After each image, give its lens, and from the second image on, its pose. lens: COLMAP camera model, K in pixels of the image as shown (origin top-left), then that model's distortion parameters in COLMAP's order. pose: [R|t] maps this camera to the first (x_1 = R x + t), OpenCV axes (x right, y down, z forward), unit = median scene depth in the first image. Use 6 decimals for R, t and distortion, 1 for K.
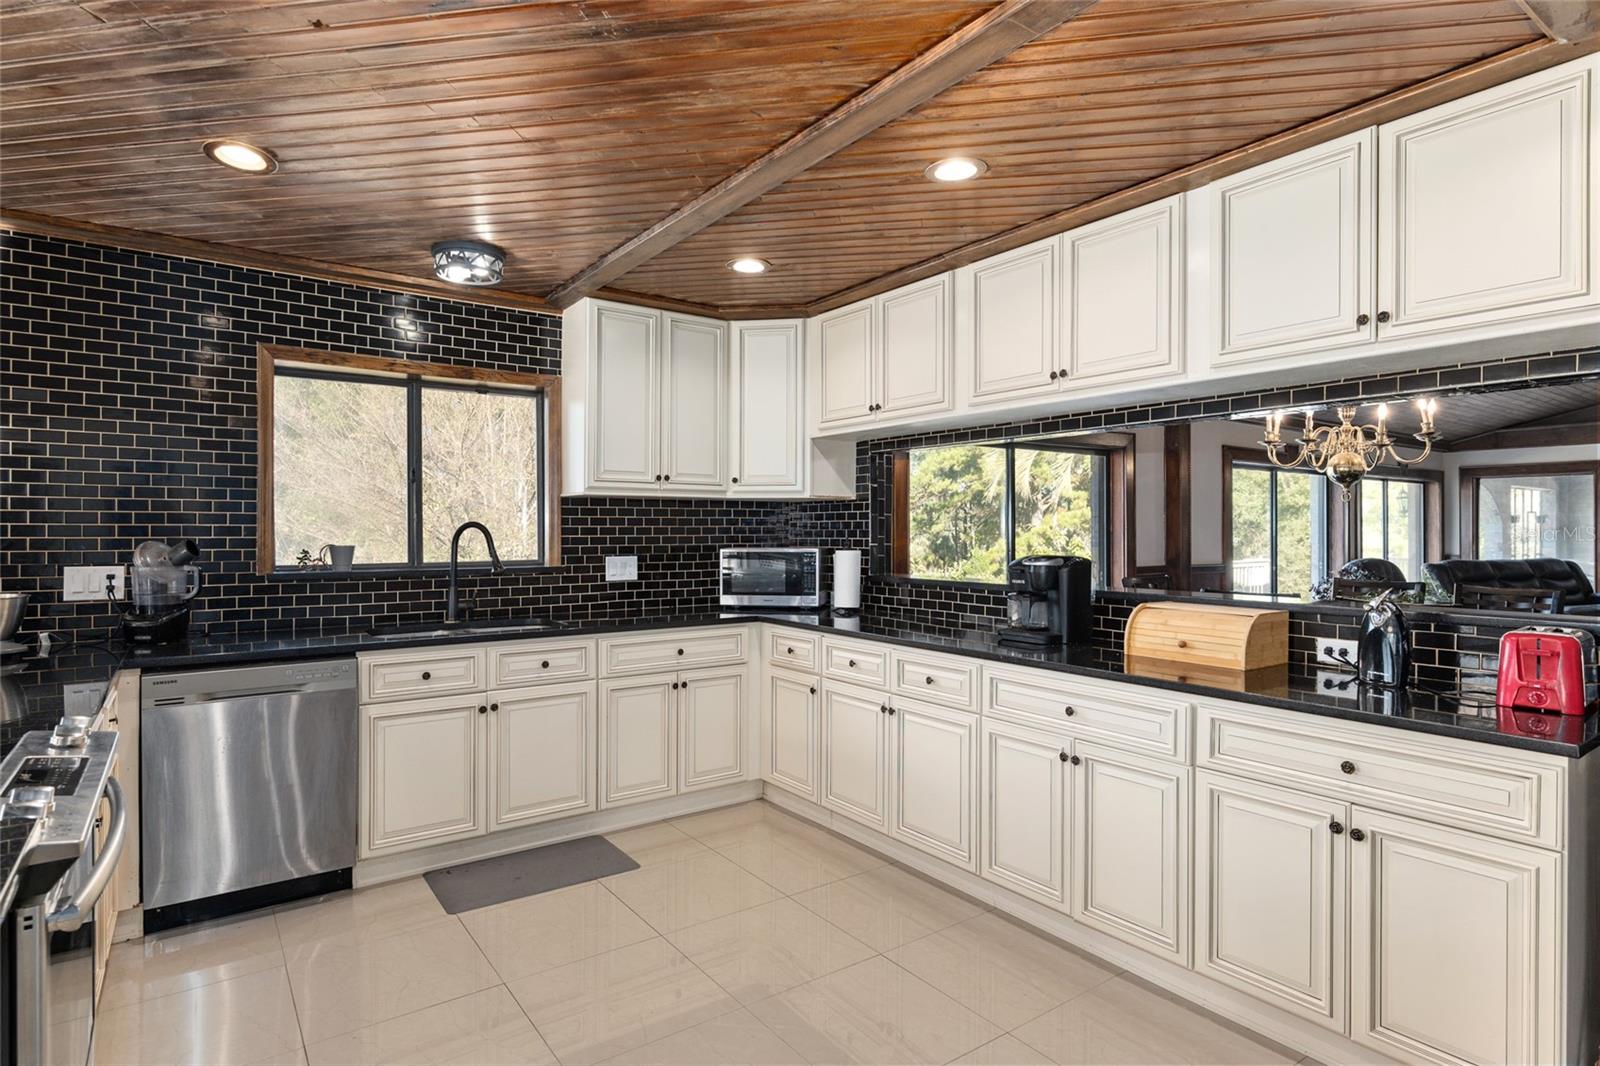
lens RADIAL K [[863.0, 0, 800.4], [0, 863.0, 527.1], [0, 0, 1]] dist [0.004592, -0.000006]
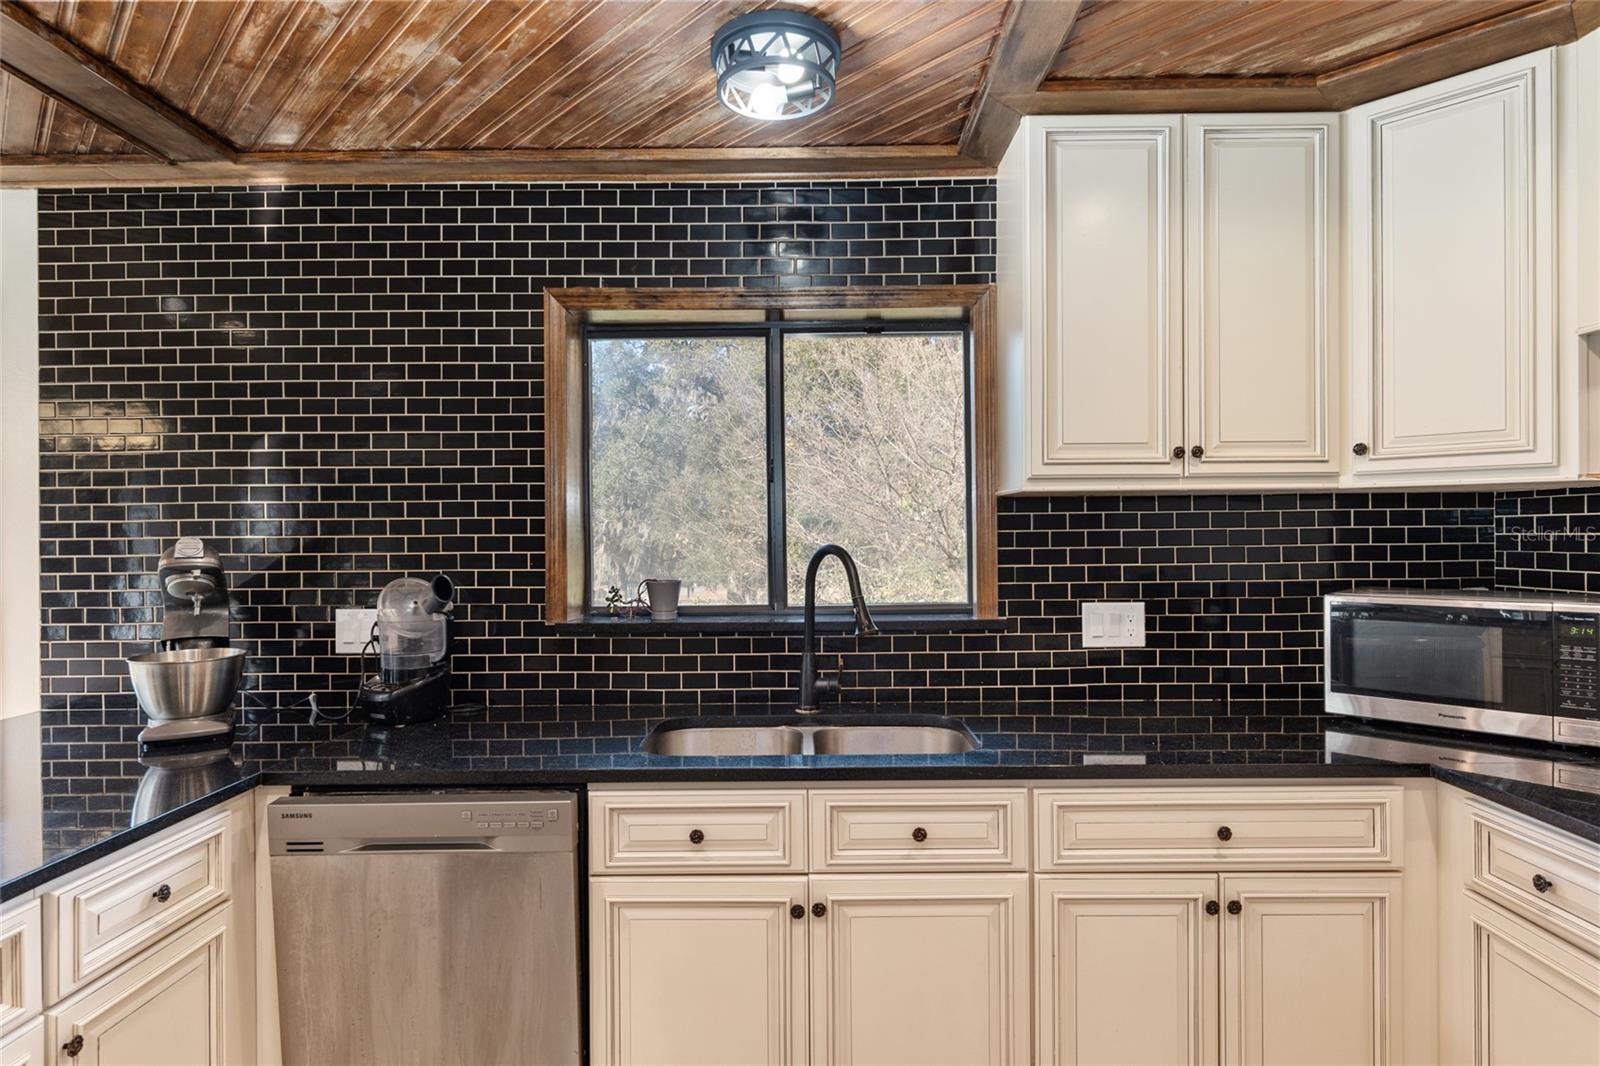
lens RADIAL K [[863.0, 0, 802.2], [0, 863.0, 531.2], [0, 0, 1]] dist [0.004592, -0.000006]
pose [[0.804546, -0.006699, -0.593852, -0.044440], [0.011400, 0.999926, 0.004164, -0.016710], [0.593780, -0.010120, 0.804563, 0.478585]]
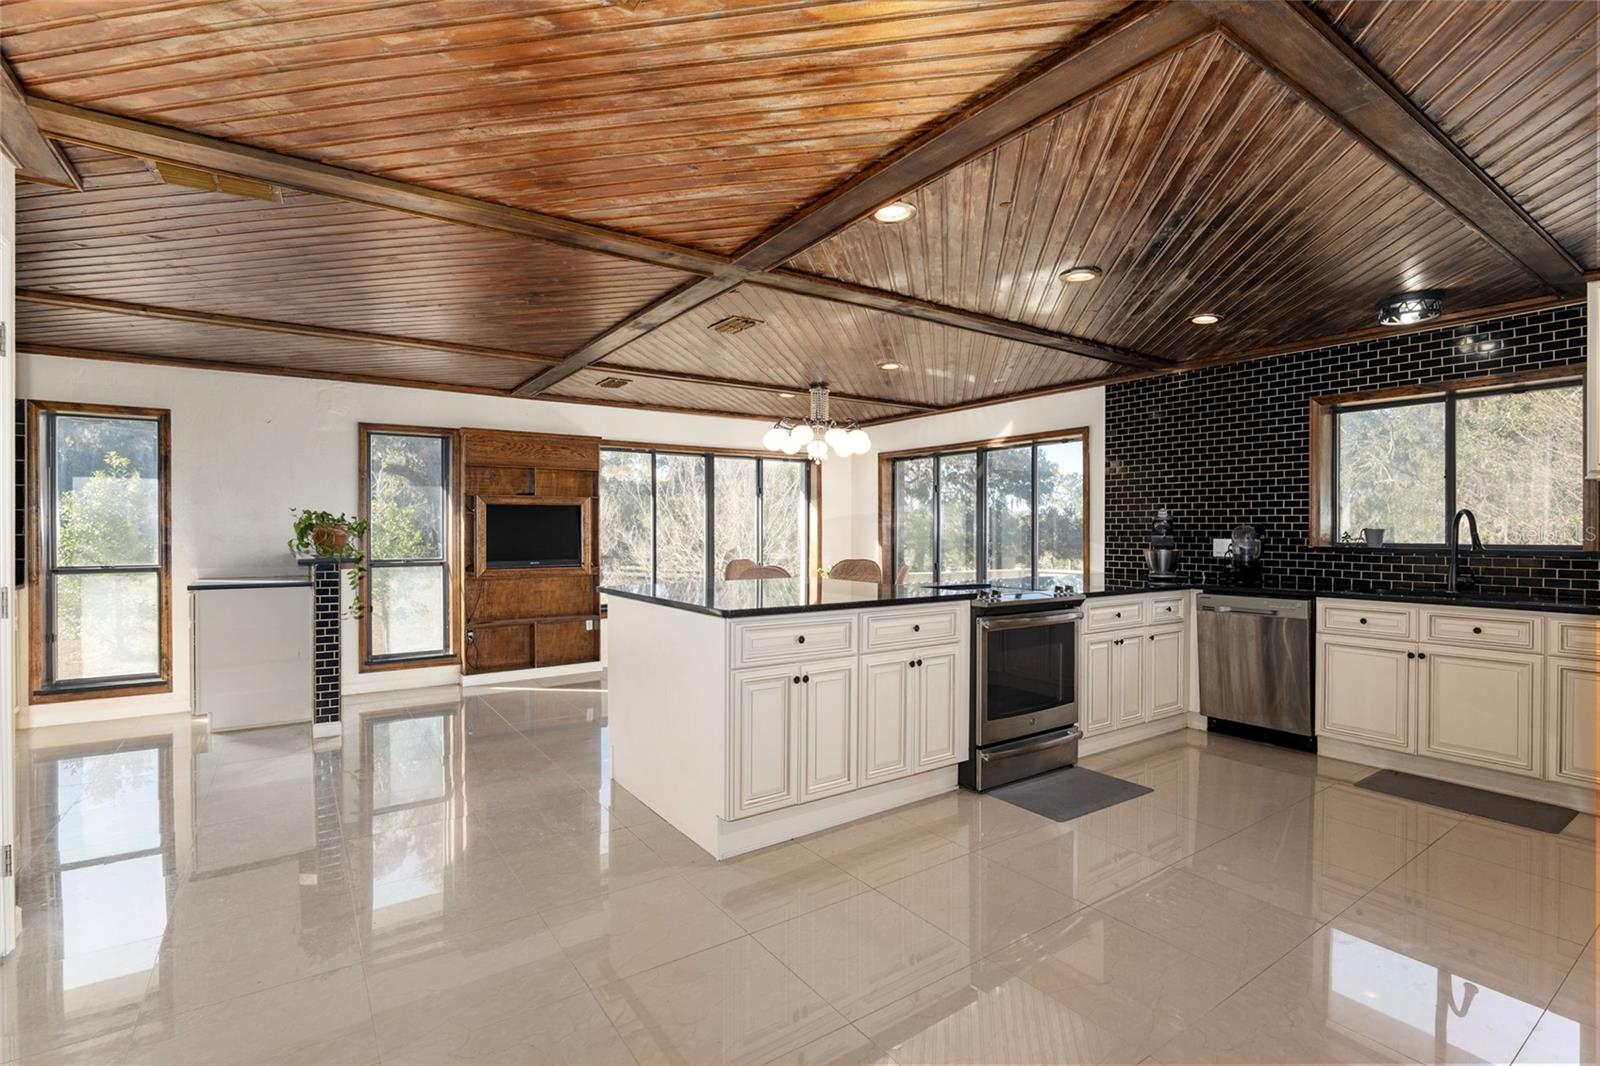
lens RADIAL K [[754.4, 0, 789.8], [0, 754.4, 529.0], [0, 0, 1]] dist [-0.011305, 0.000053]
pose [[-0.030068, -0.000978, -0.999547, 0.631846], [0.002059, 0.999997, -0.001040, 0.018790], [0.999546, -0.002090, -0.030066, 0.090905]]
